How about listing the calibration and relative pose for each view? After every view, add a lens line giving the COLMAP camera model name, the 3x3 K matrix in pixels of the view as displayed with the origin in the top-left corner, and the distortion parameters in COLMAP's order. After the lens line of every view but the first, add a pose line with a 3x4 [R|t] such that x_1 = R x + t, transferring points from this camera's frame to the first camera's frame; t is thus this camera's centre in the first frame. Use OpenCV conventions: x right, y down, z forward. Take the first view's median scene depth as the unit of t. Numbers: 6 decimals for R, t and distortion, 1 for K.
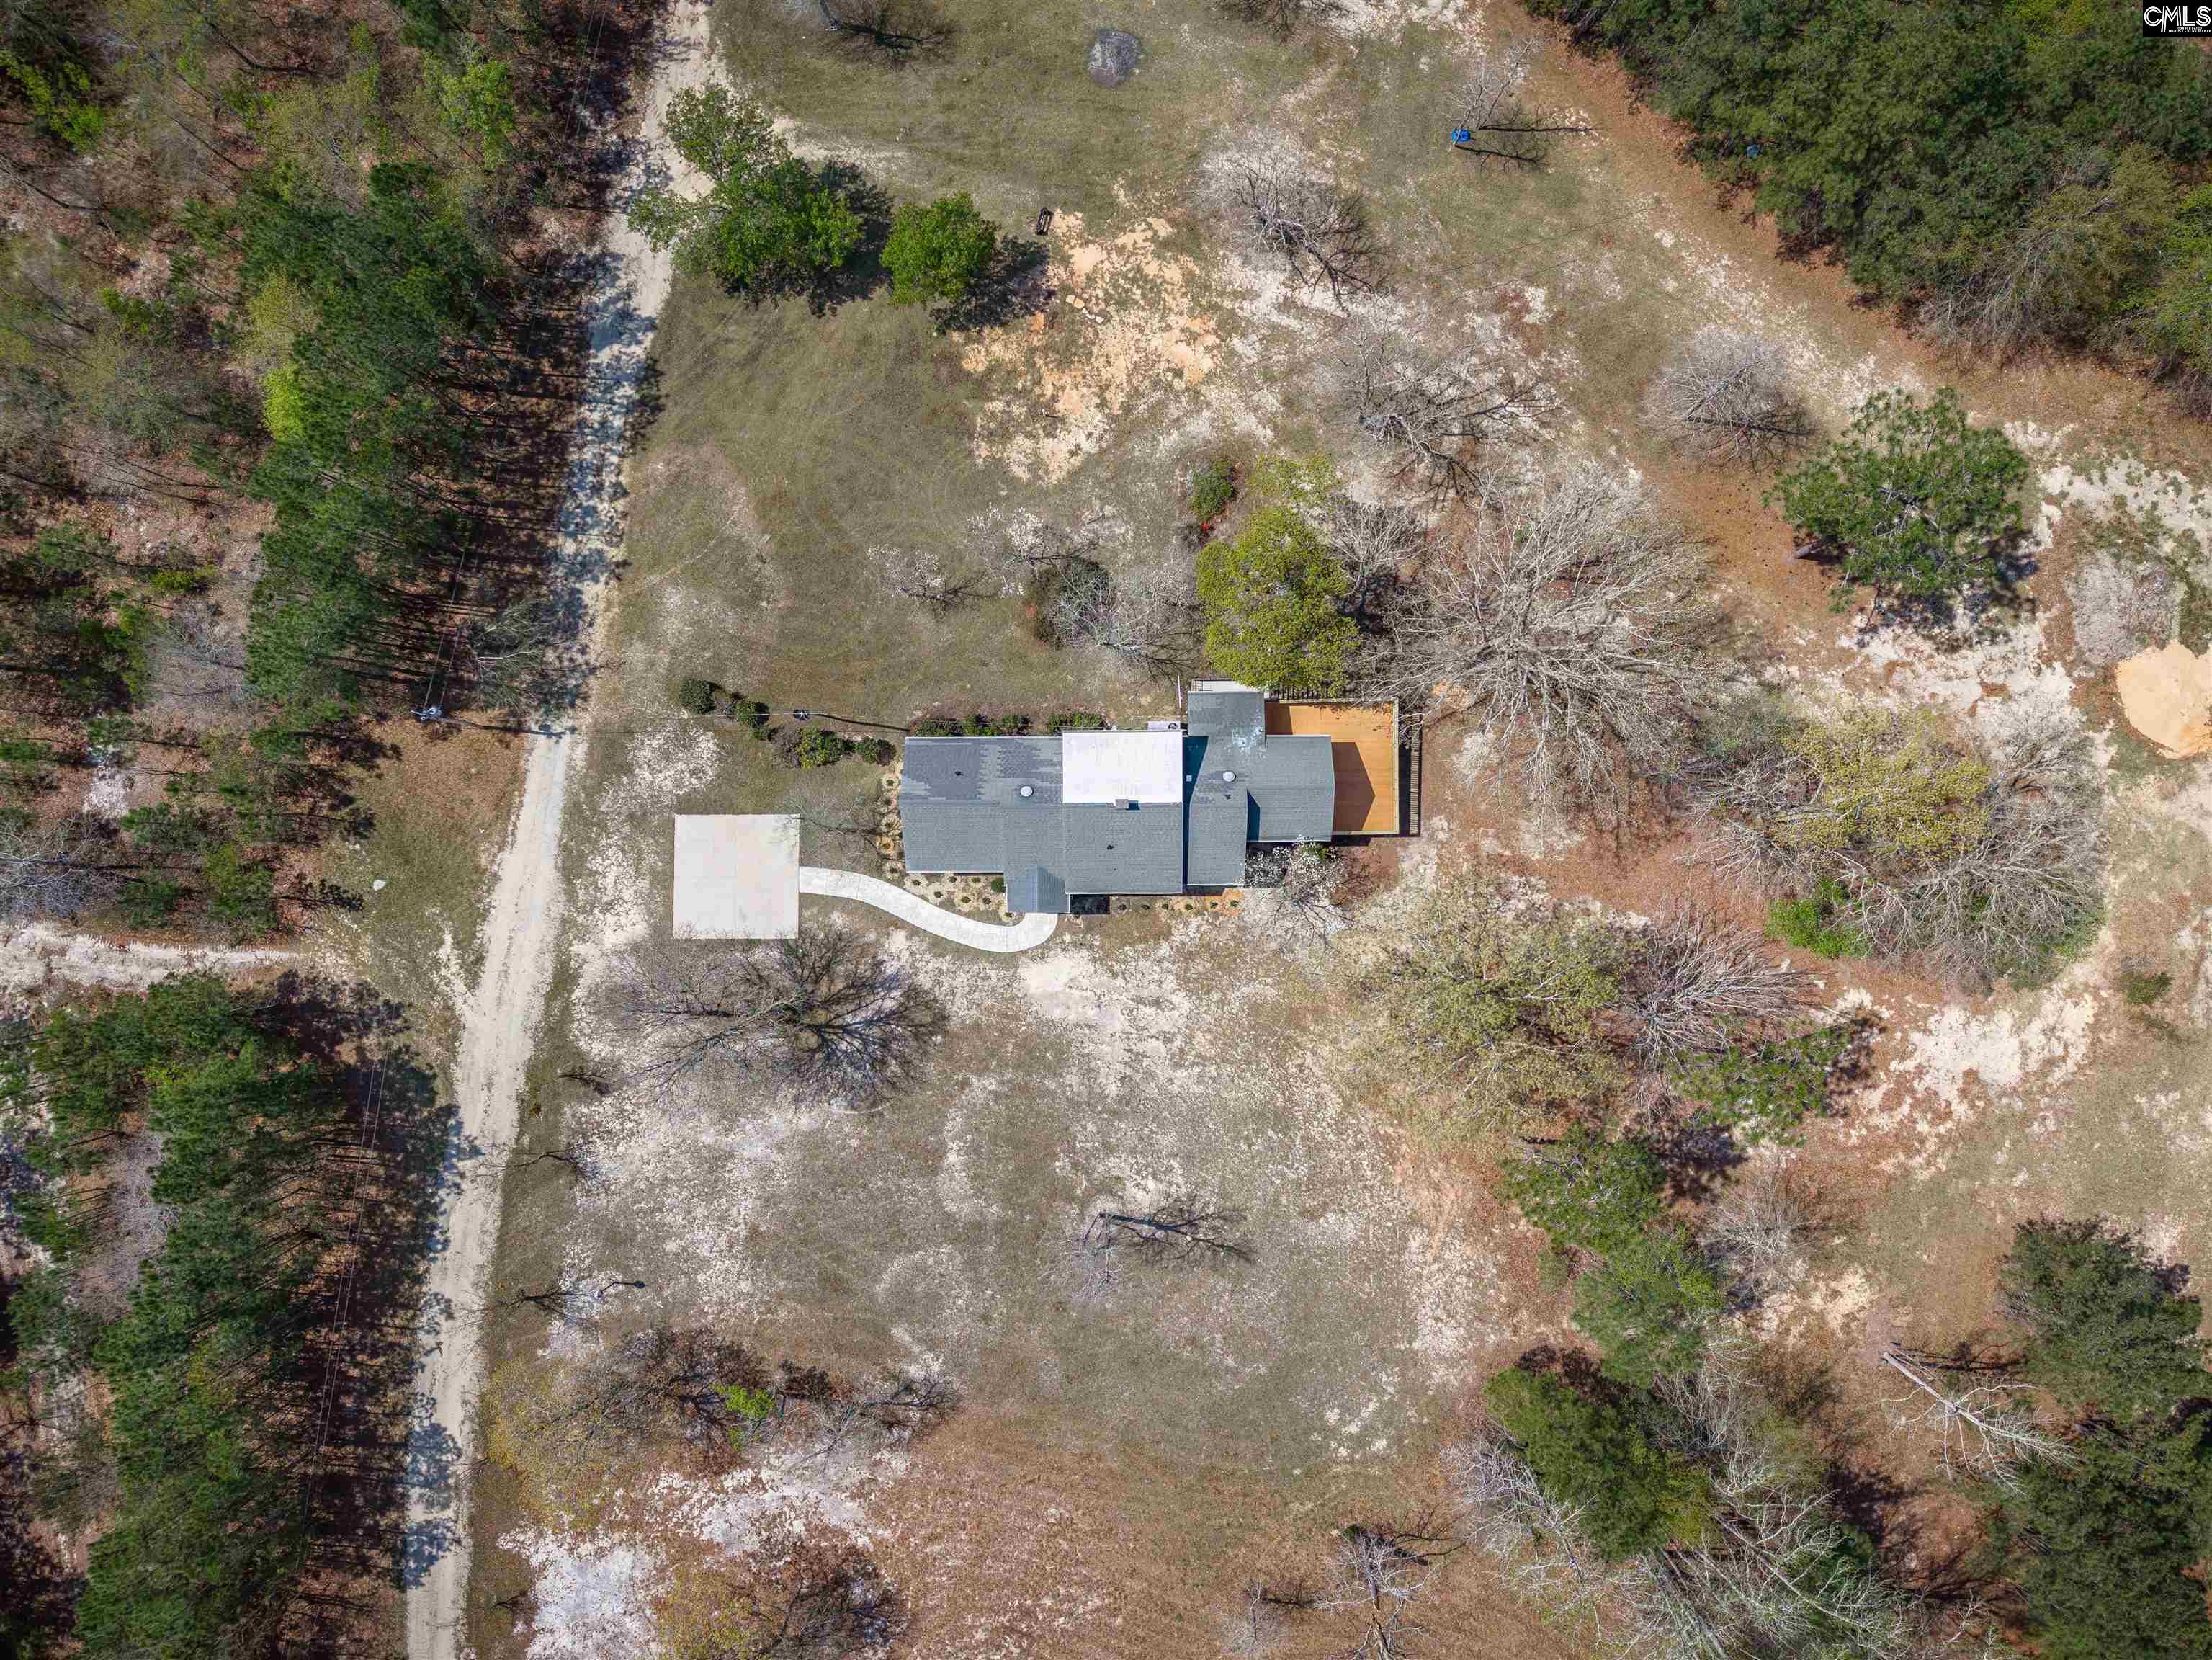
lens RADIAL K [[1525.6, 0, 1114.6], [0, 1525.6, 828.8], [0, 0, 1]] dist [0.006651, -0.028774]
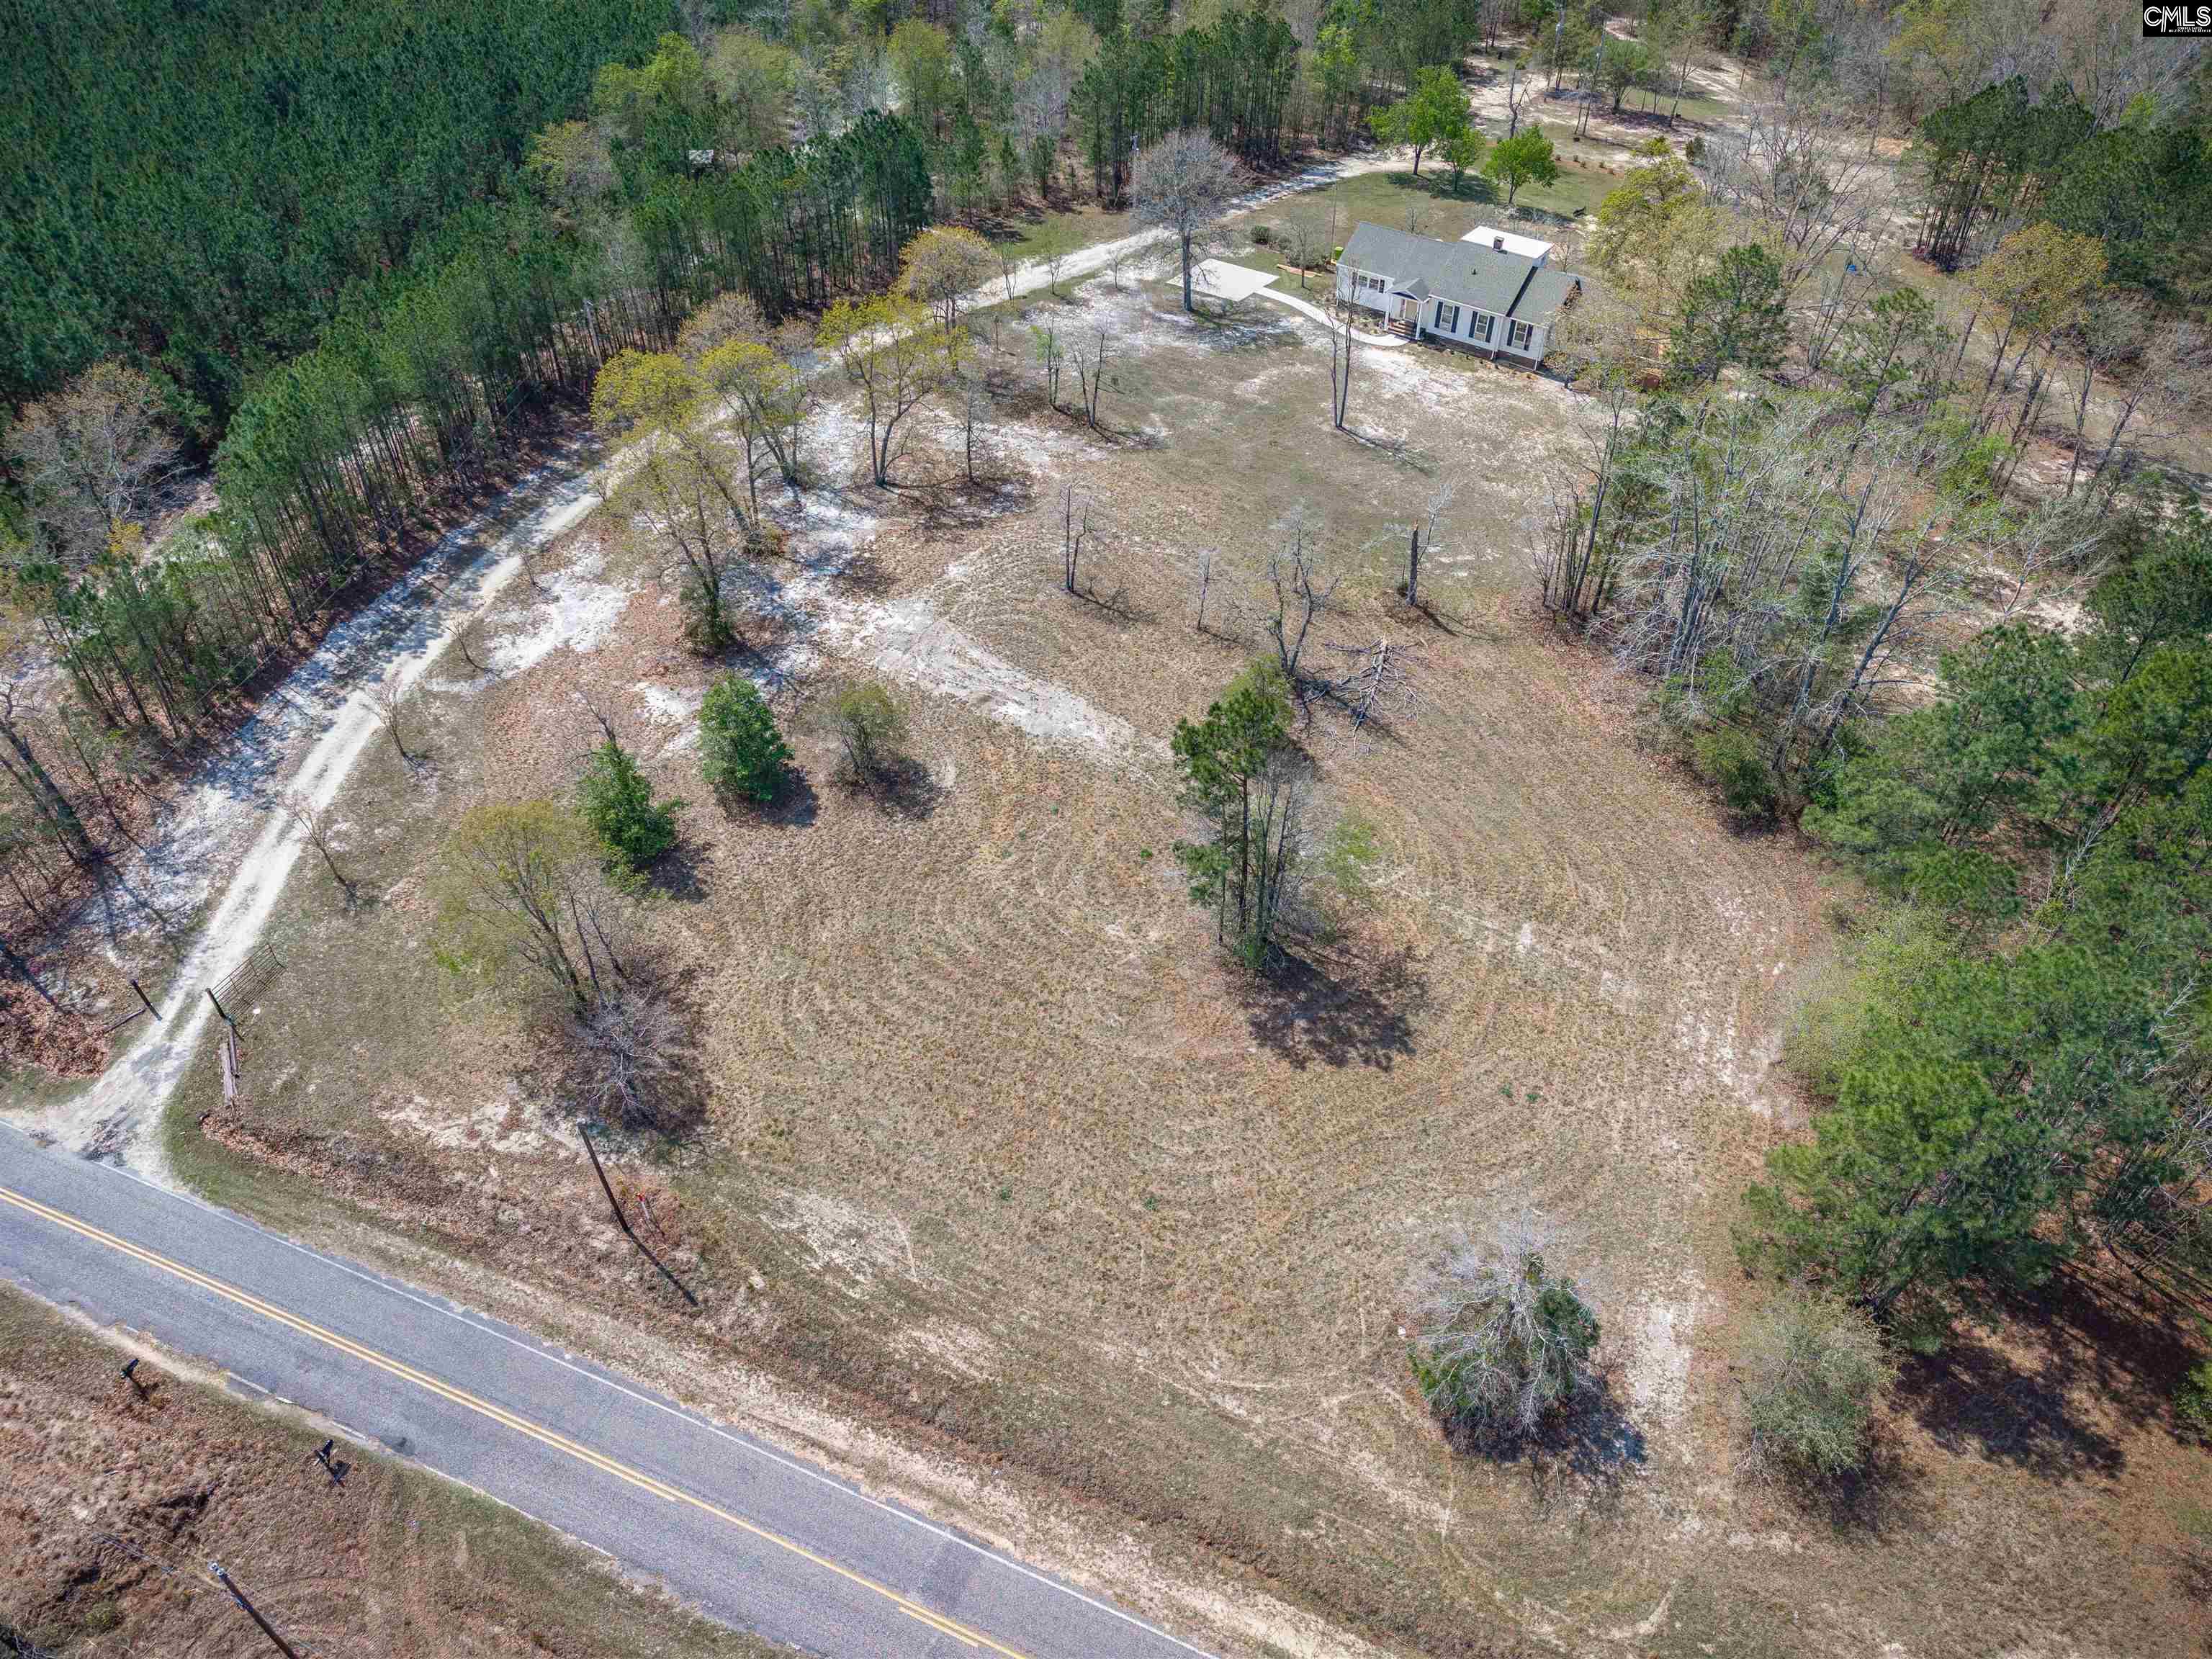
lens RADIAL K [[1525.4, 0, 1106.3], [0, 1525.4, 864.1], [0, 0, 1]] dist [0.006651, -0.028774]
pose [[0.825291, 0.409360, -0.388998, 0.466859], [-0.564407, 0.575459, -0.591854, 1.295603], [-0.018429, 0.708005, 0.705967, 0.352717]]
